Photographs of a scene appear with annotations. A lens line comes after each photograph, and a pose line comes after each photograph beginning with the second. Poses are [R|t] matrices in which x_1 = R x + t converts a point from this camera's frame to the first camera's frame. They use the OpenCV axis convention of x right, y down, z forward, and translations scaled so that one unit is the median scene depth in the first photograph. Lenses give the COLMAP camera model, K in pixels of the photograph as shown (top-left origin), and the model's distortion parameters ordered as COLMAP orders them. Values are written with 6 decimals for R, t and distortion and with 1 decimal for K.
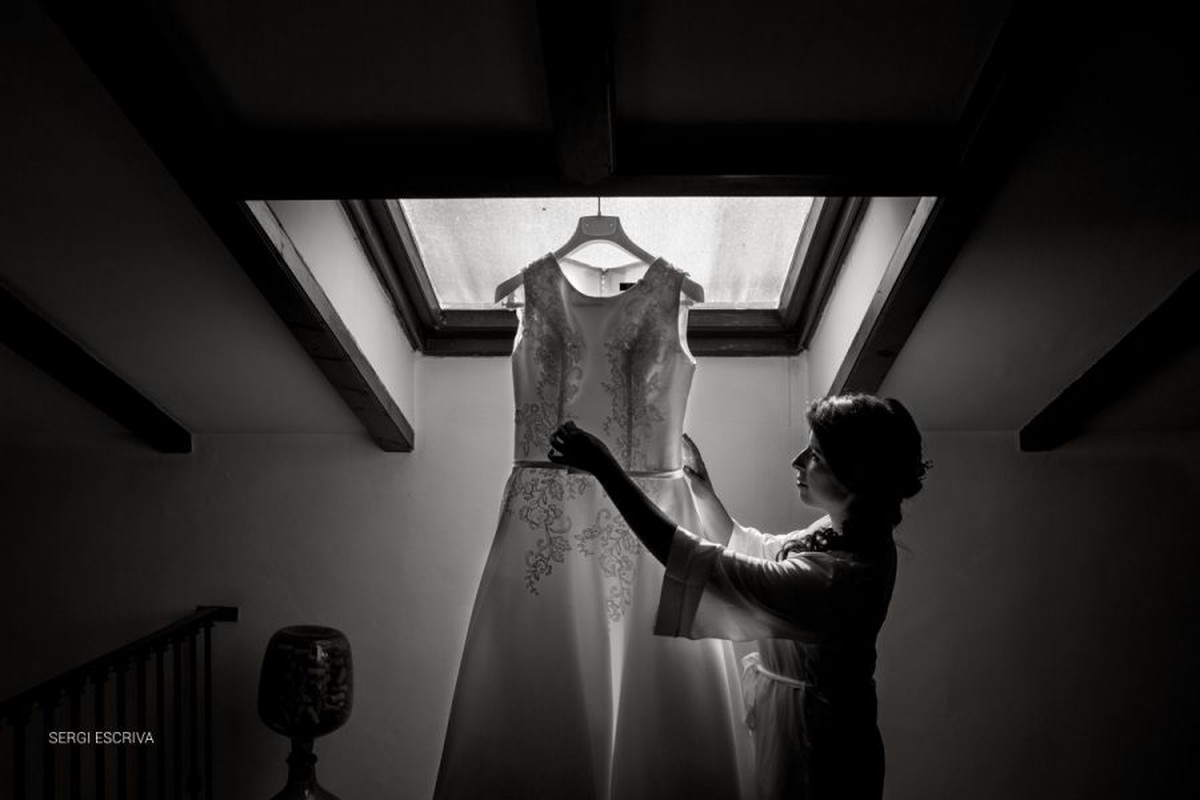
lens RADIAL K [[1181.7, 0, 600.0], [0, 1181.7, 400.0], [0, 0, 1]] dist [-0.066565, 0.027056]
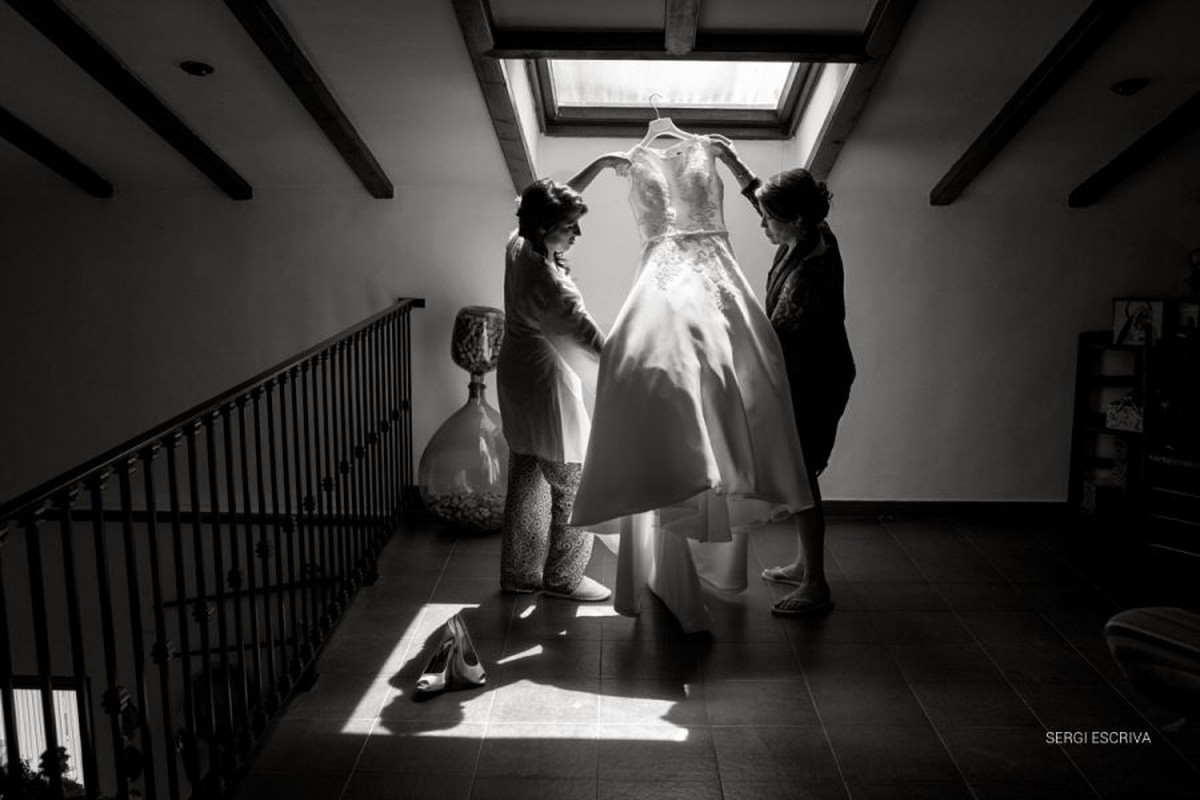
lens RADIAL K [[1181.7, 0, 600.0], [0, 1181.7, 400.0], [0, 0, 1]] dist [-0.066565, 0.027056]
pose [[0.999902, 0.014031, 0.000000, -0.076140], [-0.013769, 0.981275, 0.192117, 0.004069], [0.002696, -0.192098, 0.981372, -0.592393]]
